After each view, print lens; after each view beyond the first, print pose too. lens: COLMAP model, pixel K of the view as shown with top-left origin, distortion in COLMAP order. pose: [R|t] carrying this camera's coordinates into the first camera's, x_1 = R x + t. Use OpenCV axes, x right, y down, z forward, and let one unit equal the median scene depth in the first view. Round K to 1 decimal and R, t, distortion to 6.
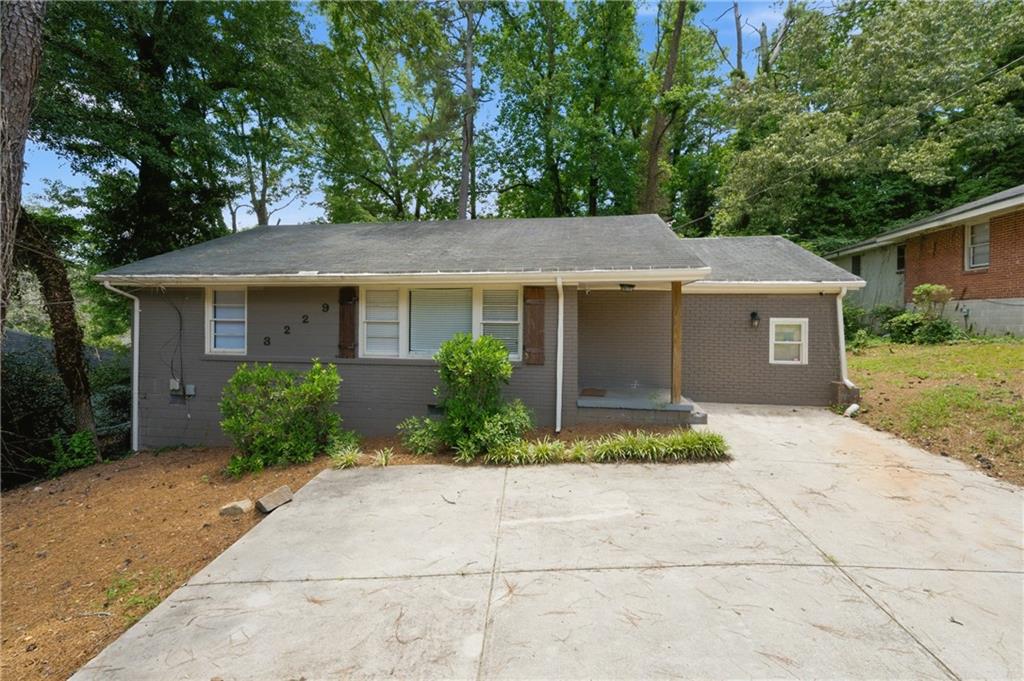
lens RADIAL K [[438.5, 0, 536.8], [0, 438.5, 321.1], [0, 0, 1]] dist [-0.000312, -0.000600]
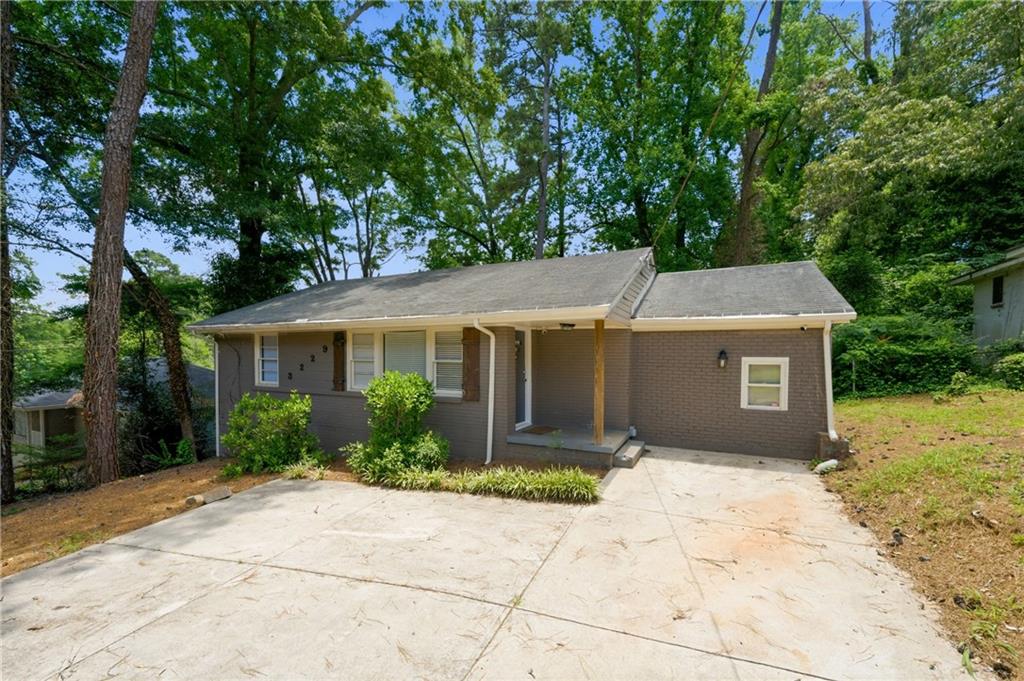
lens RADIAL K [[426.0, 0, 504.9], [0, 426.0, 369.9], [0, 0, 1]] dist [-0.000402, -0.000050]
pose [[0.952291, 0.008416, -0.305075, 0.361320], [-0.001299, 0.999722, 0.023526, -0.001135], [0.305188, -0.022007, 0.952038, 0.032433]]
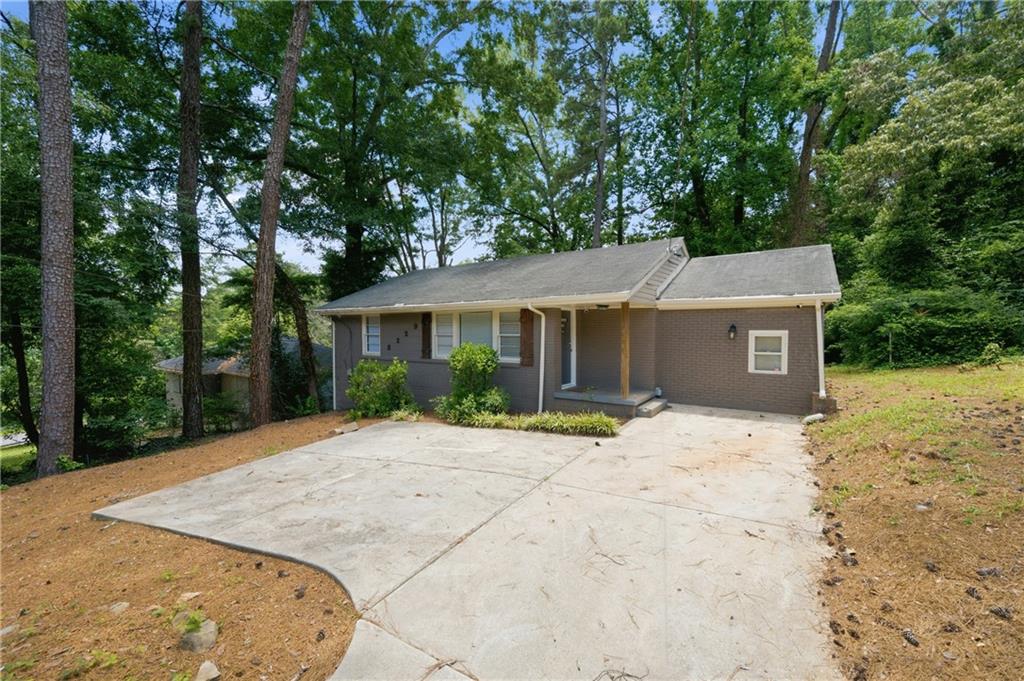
lens RADIAL K [[405.2, 0, 512.0], [0, 405.2, 340.5], [0, 0, 1]] dist [-0.000961, -0.000263]
pose [[0.901884, 0.002240, -0.431972, 0.467149], [0.003774, 0.999908, 0.013065, 0.002741], [0.431961, -0.013413, 0.901793, -0.159799]]
